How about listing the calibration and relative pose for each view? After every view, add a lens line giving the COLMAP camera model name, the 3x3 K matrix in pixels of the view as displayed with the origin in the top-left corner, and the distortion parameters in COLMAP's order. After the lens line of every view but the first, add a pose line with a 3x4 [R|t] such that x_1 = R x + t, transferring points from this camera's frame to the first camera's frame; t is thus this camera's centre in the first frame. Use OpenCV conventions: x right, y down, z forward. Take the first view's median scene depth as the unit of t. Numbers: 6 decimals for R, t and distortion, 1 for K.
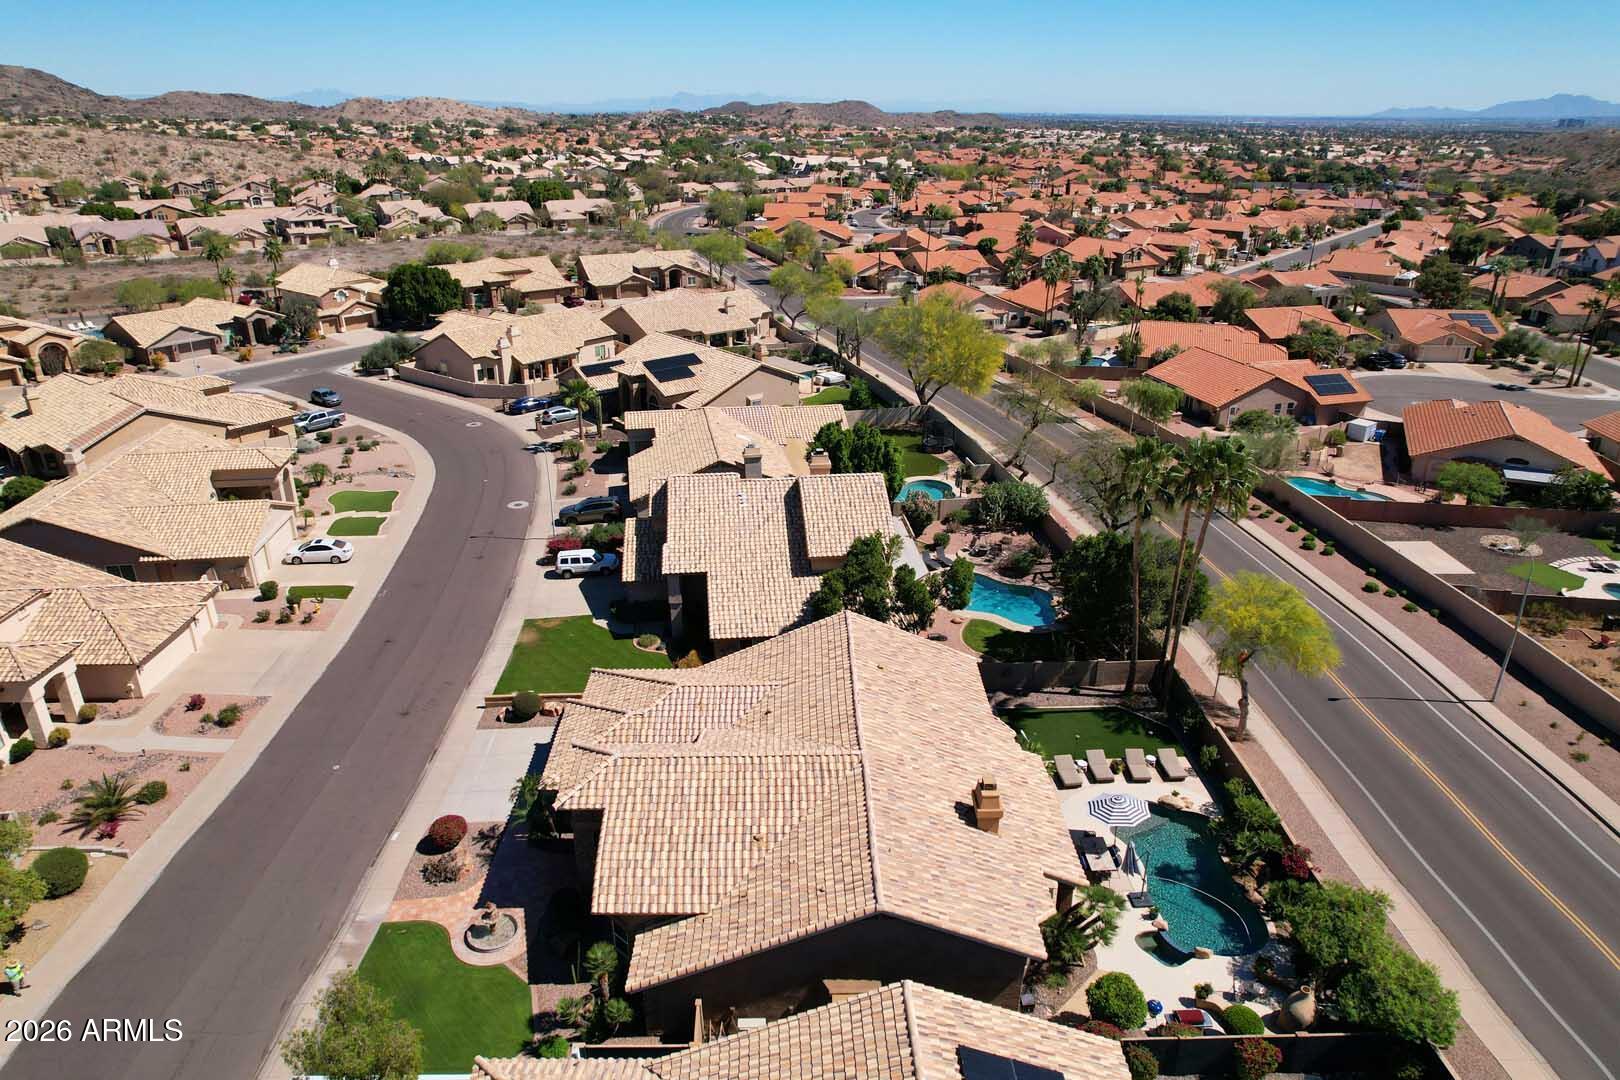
lens RADIAL K [[1025.4, 0, 810.7], [0, 1025.4, 537.1], [0, 0, 1]] dist [-0.075206, 0.065341]
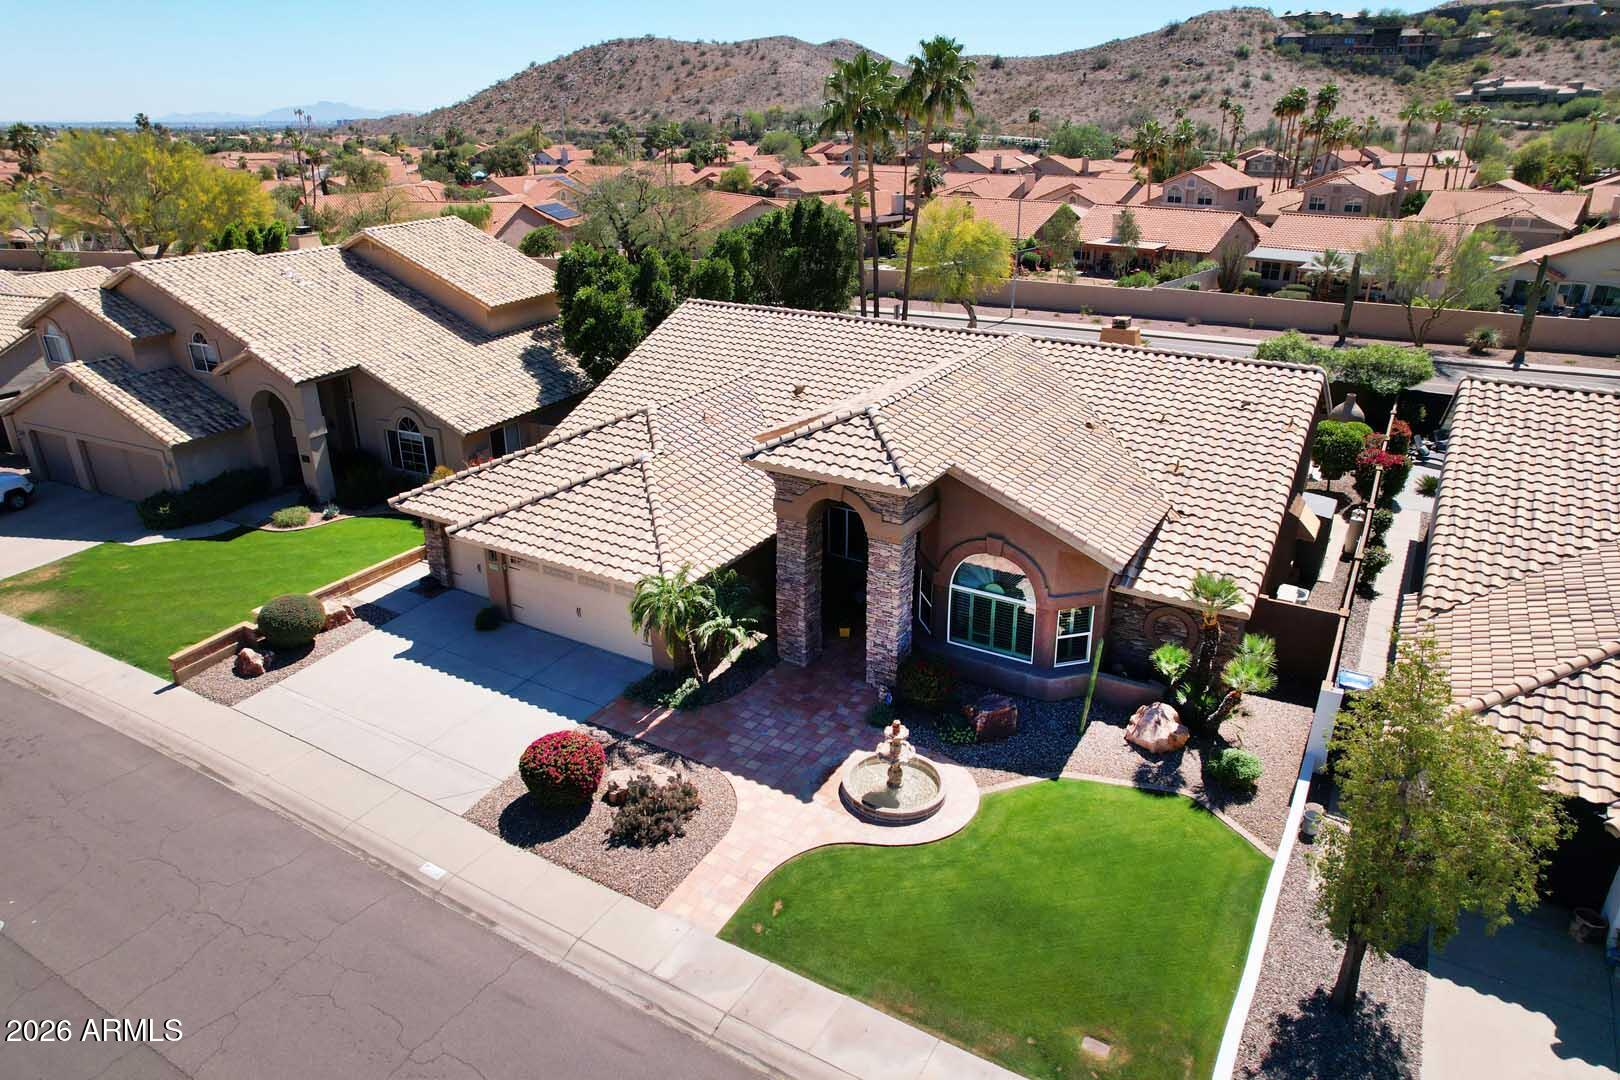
lens RADIAL K [[1025.4, 0, 810.7], [0, 1025.4, 537.1], [0, 0, 1]] dist [-0.075206, 0.065341]
pose [[0.537364, -0.330648, 0.775830, -0.476995], [0.328447, 0.929355, 0.168586, 0.122336], [-0.776764, 0.164227, 0.608003, 0.489145]]
